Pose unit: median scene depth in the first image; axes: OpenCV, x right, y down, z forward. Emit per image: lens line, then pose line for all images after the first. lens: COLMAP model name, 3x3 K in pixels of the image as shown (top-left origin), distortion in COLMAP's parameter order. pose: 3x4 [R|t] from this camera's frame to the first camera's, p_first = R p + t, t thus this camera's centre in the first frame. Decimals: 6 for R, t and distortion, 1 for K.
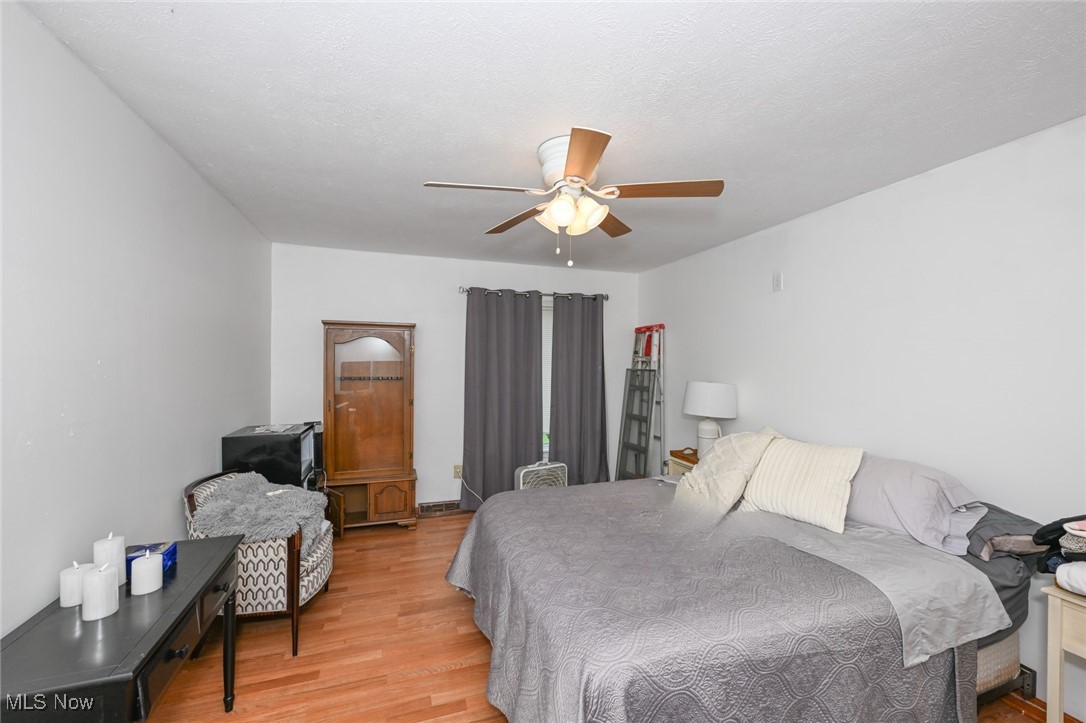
lens RADIAL K [[434.8, 0, 541.2], [0, 434.8, 362.5], [0, 0, 1]] dist [-0.003298, -0.000018]
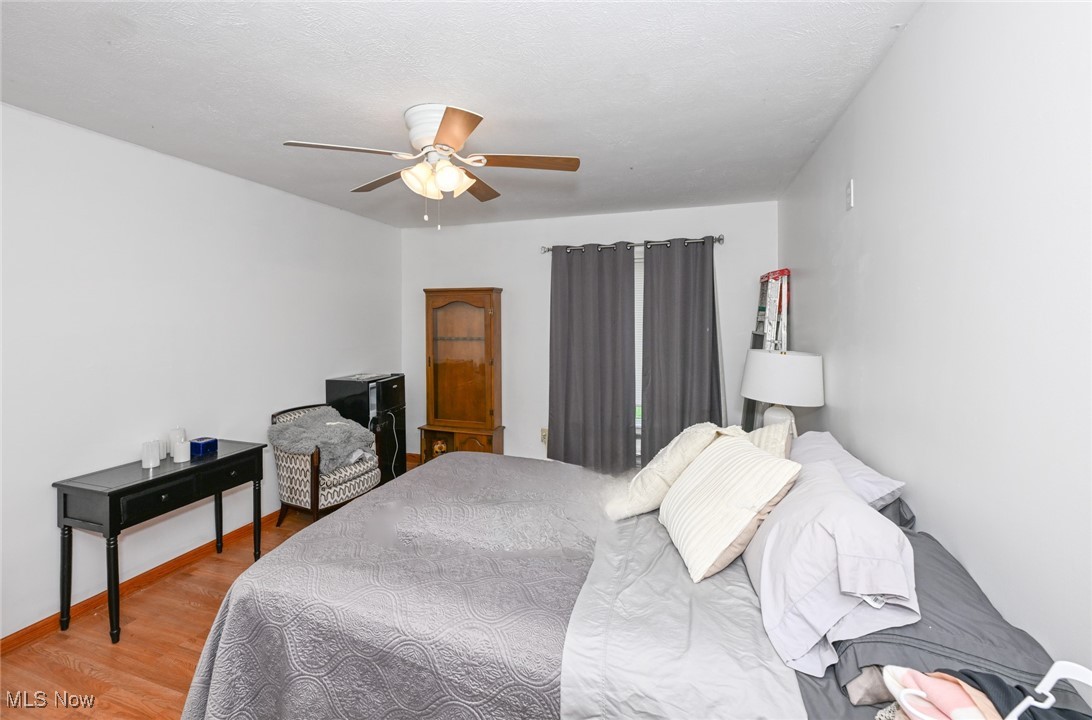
lens RADIAL K [[484.2, 0, 542.9], [0, 484.2, 324.4], [0, 0, 1]] dist [-0.000298, -0.000015]
pose [[0.788197, -0.003763, -0.615412, 0.522531], [0.004120, 0.999991, -0.000838, 0.001673], [0.615410, -0.001875, 0.788205, 0.150063]]
